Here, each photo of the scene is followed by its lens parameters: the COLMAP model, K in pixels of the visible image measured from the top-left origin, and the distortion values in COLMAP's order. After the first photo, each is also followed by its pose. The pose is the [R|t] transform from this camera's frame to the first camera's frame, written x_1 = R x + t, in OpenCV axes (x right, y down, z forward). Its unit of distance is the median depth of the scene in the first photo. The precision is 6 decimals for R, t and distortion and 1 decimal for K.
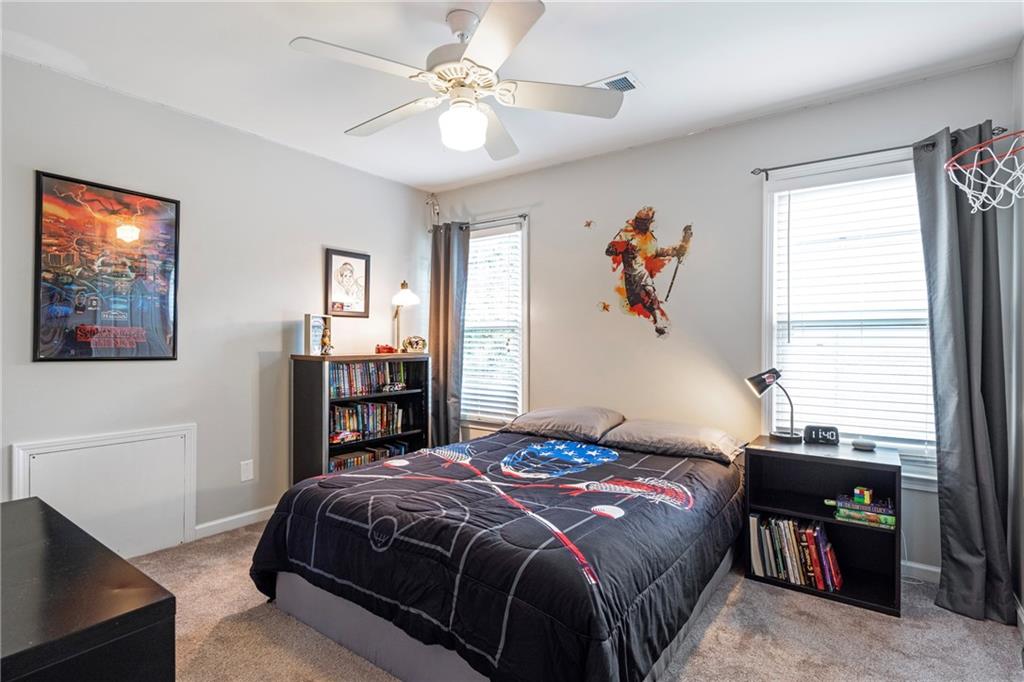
lens RADIAL K [[499.2, 0, 512.0], [0, 499.2, 341.0], [0, 0, 1]] dist [0.000222, 0.000173]
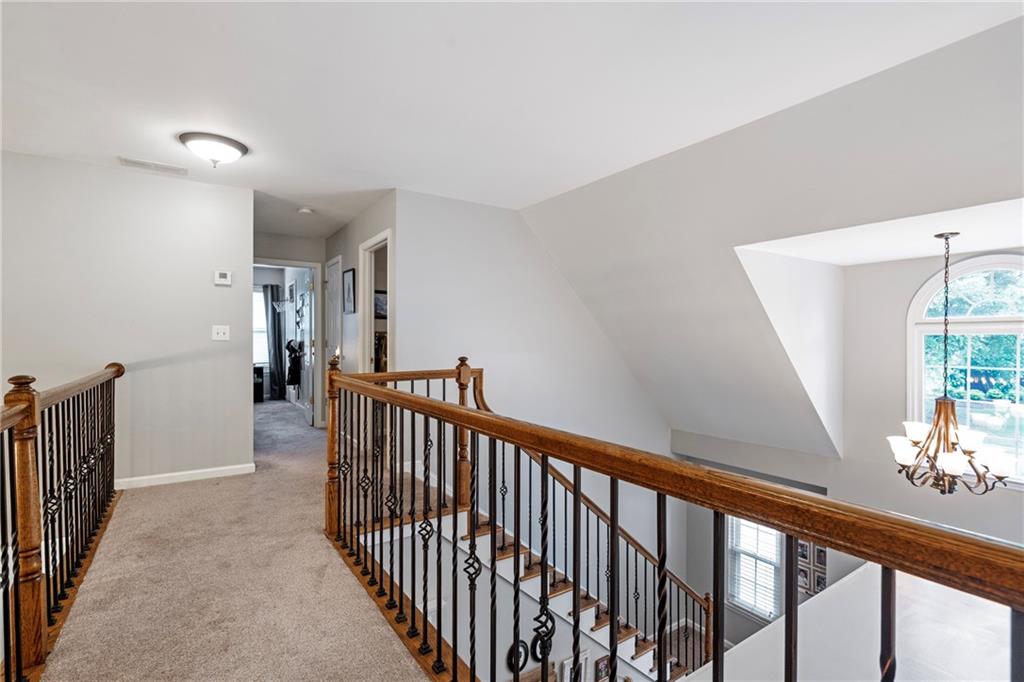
lens RADIAL K [[487.4, 0, 512.0], [0, 487.4, 341.0], [0, 0, 1]] dist [-0.001684, -0.000040]
pose [[0.352613, -0.010769, 0.935707, -2.109105], [0.004757, 0.999941, 0.009715, 0.005250], [-0.935757, 0.001025, 0.352643, -2.194094]]
